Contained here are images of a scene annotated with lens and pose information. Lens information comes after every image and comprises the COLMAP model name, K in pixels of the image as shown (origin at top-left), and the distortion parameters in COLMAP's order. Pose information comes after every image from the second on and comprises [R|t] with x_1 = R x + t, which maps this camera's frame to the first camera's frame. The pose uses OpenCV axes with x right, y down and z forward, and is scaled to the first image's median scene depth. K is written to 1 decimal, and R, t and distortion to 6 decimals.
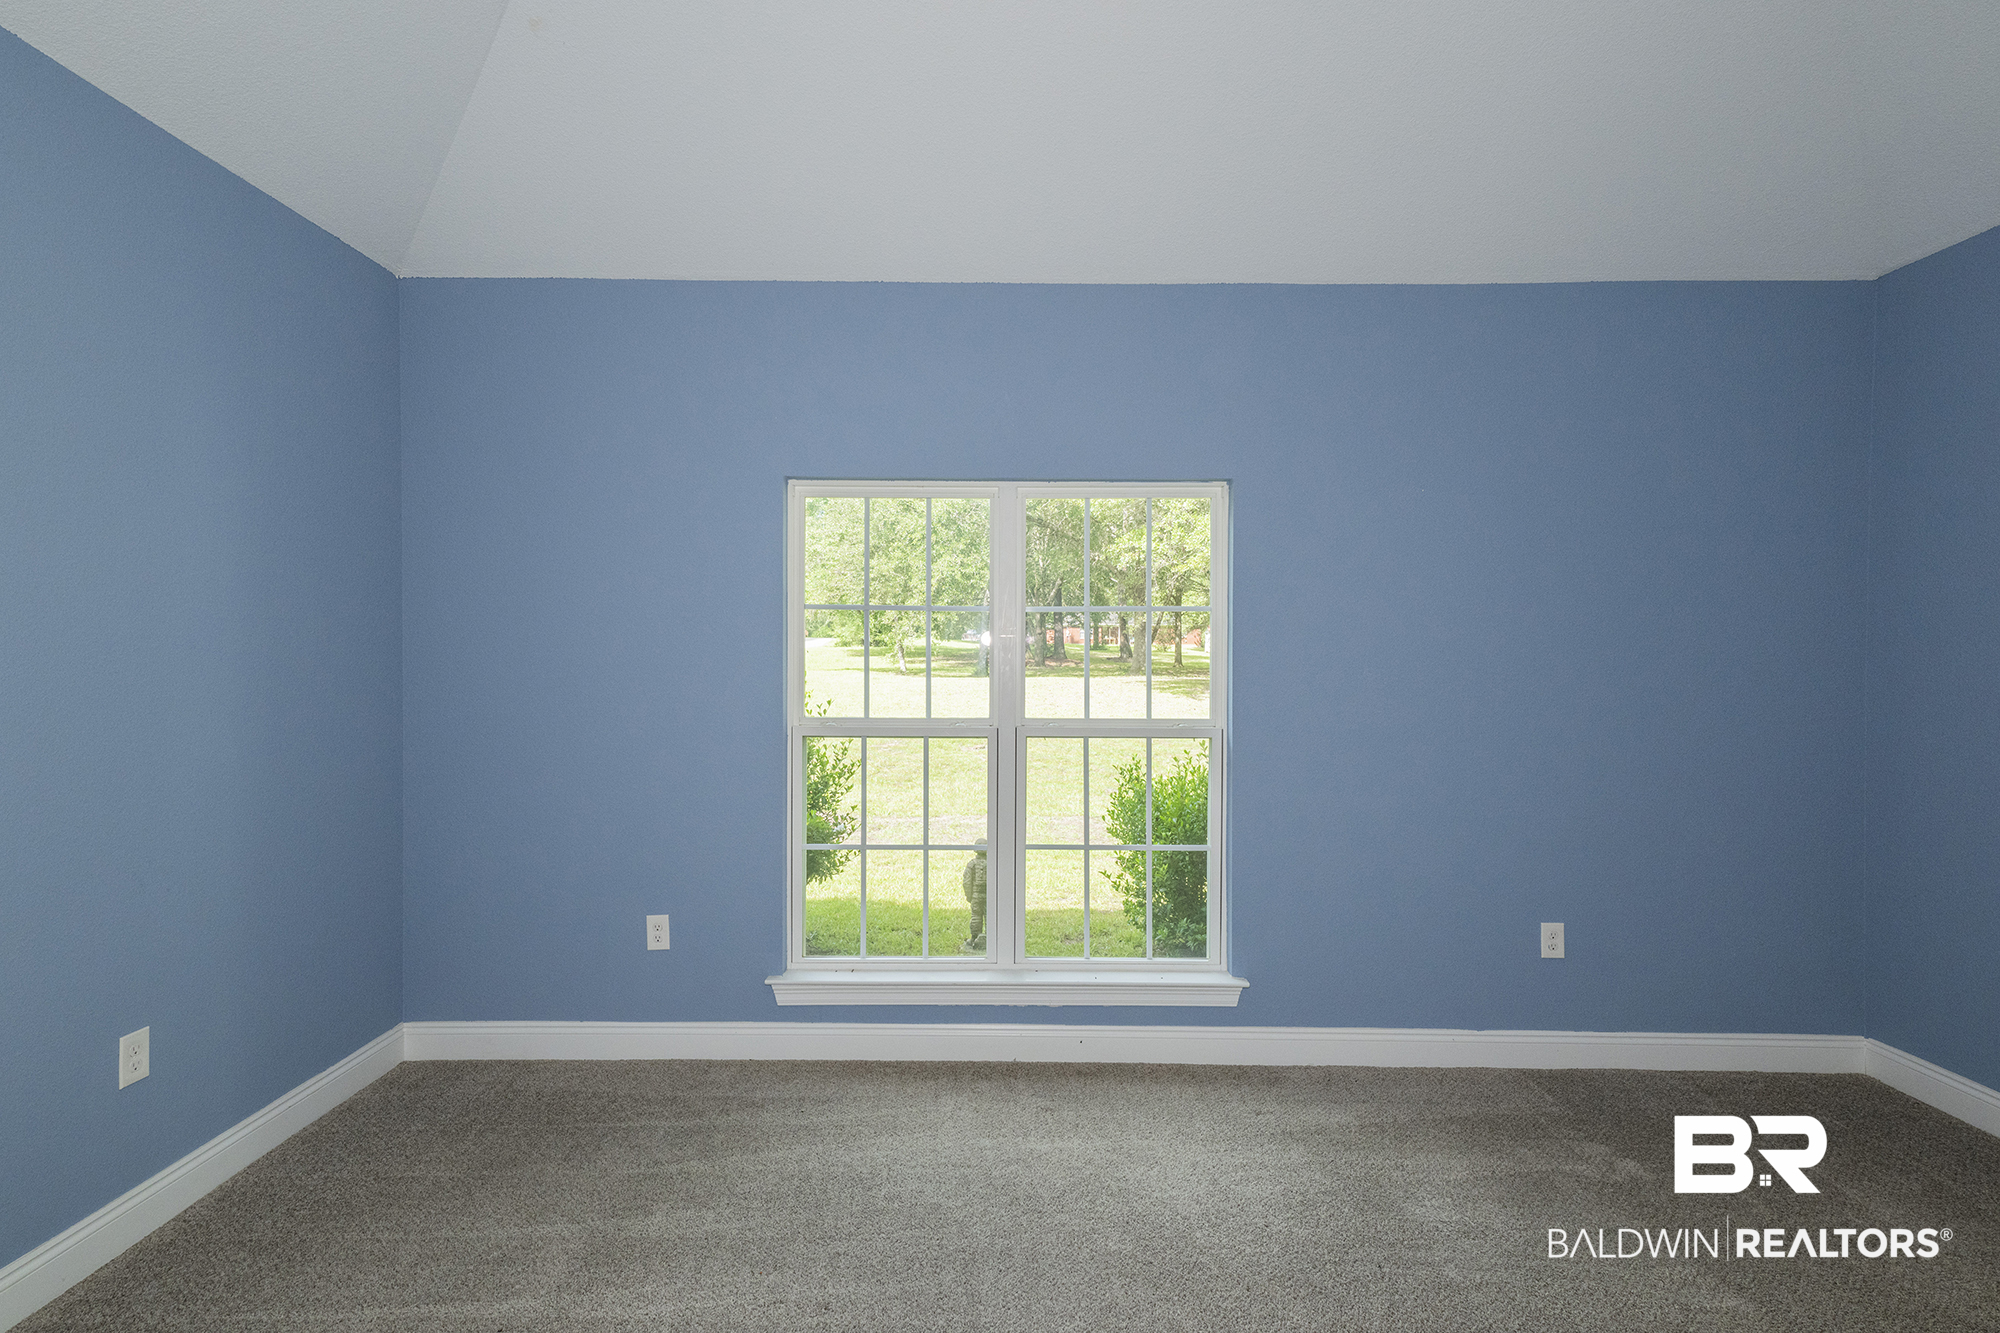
lens RADIAL K [[1056.9, 0, 1007.7], [0, 1056.9, 631.8], [0, 0, 1]] dist [0.015238, 0.000230]
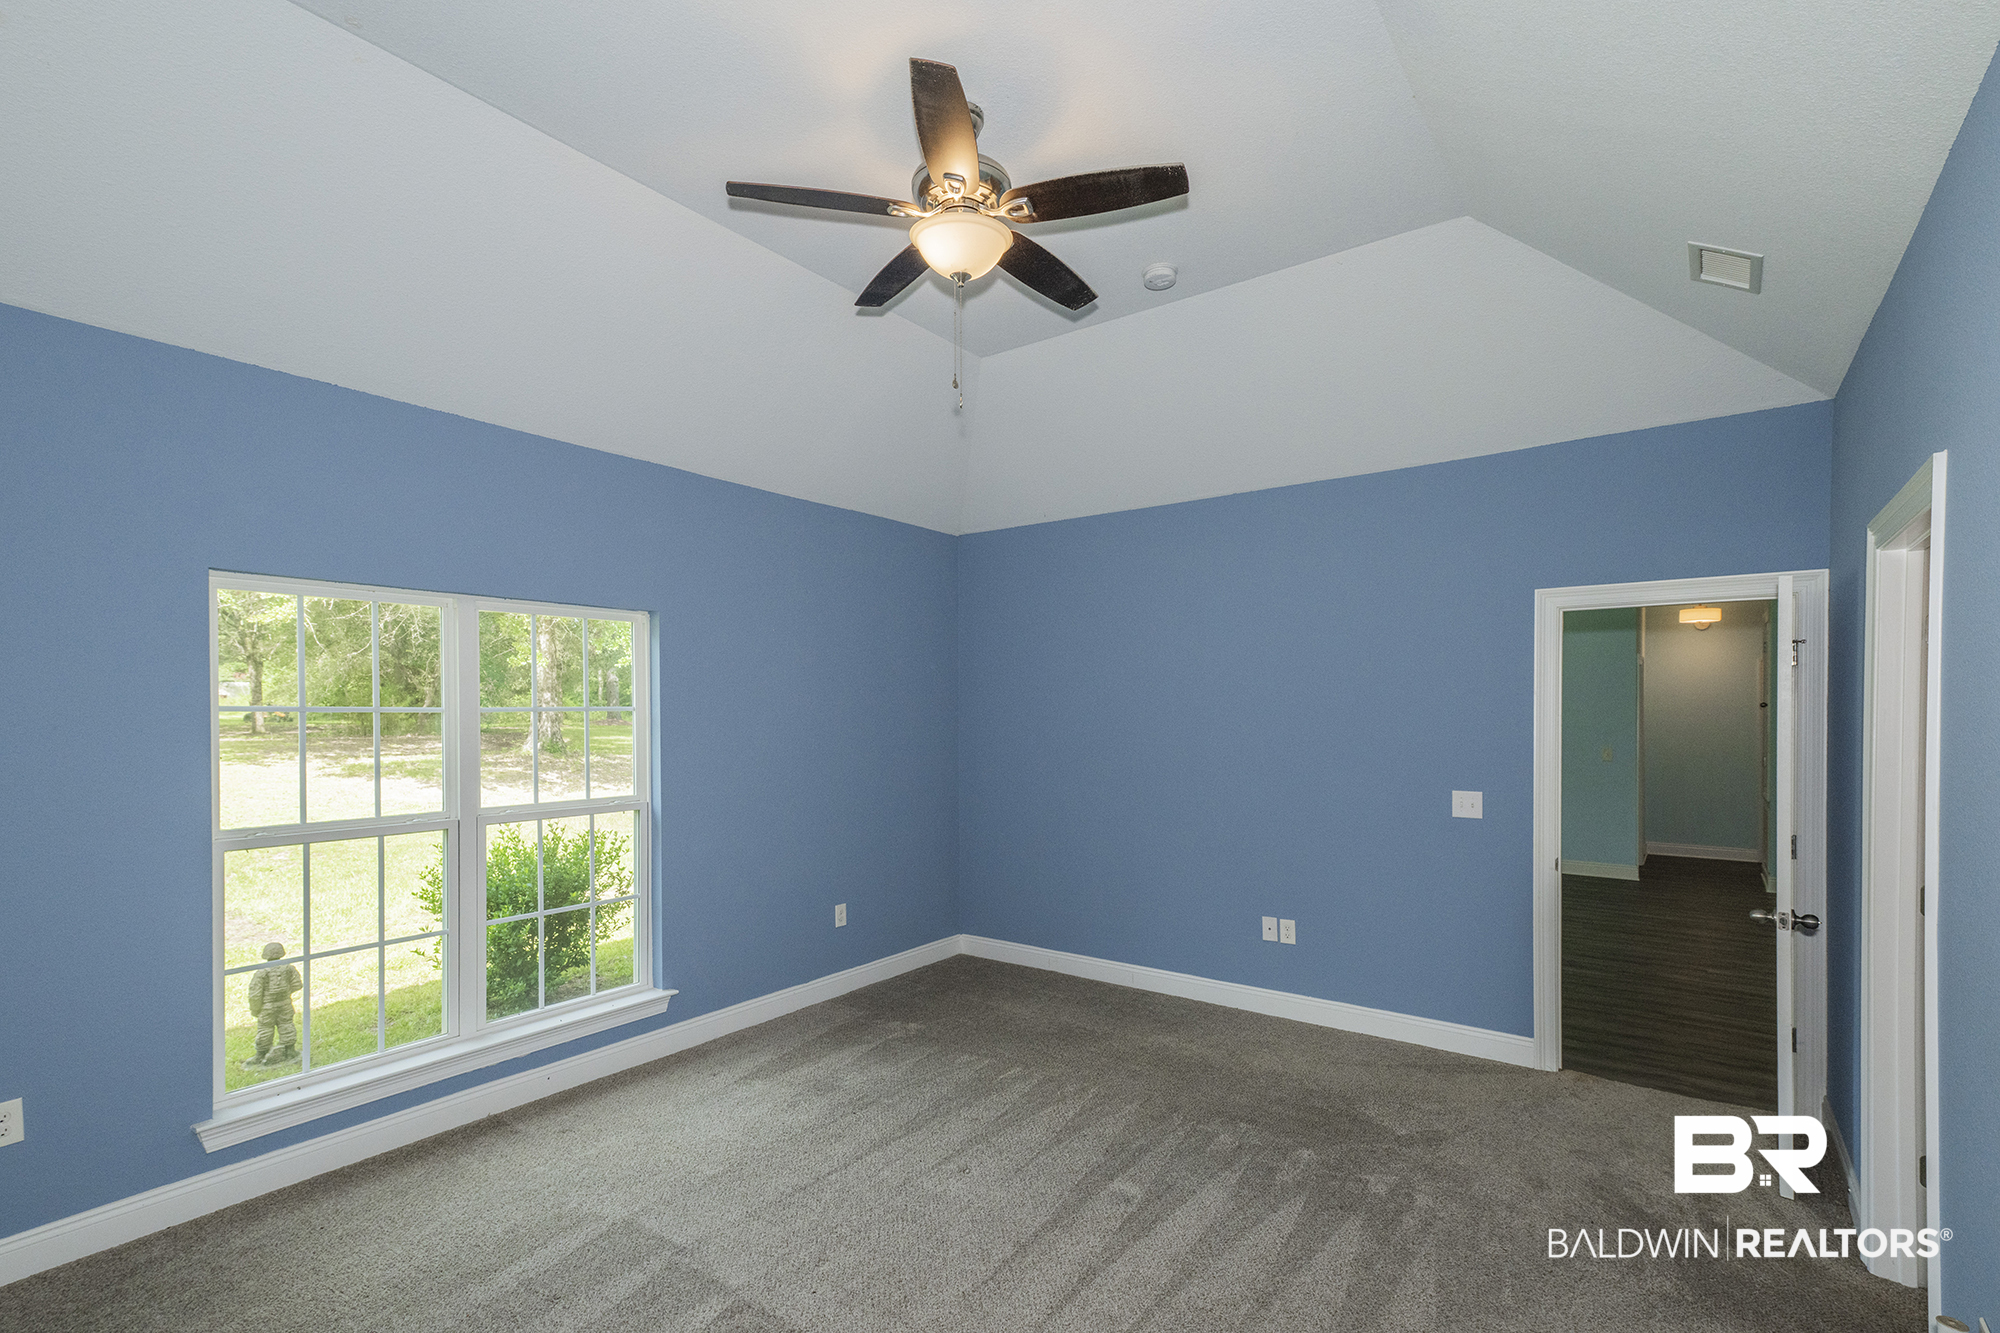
lens RADIAL K [[890.5, 0, 996.4], [0, 890.5, 704.3], [0, 0, 1]] dist [-0.001066, 0.000039]
pose [[0.592288, 0.000368, 0.805726, -0.427777], [0.021101, 0.999650, -0.015969, -0.000968], [-0.805450, 0.026460, 0.592073, 0.006686]]
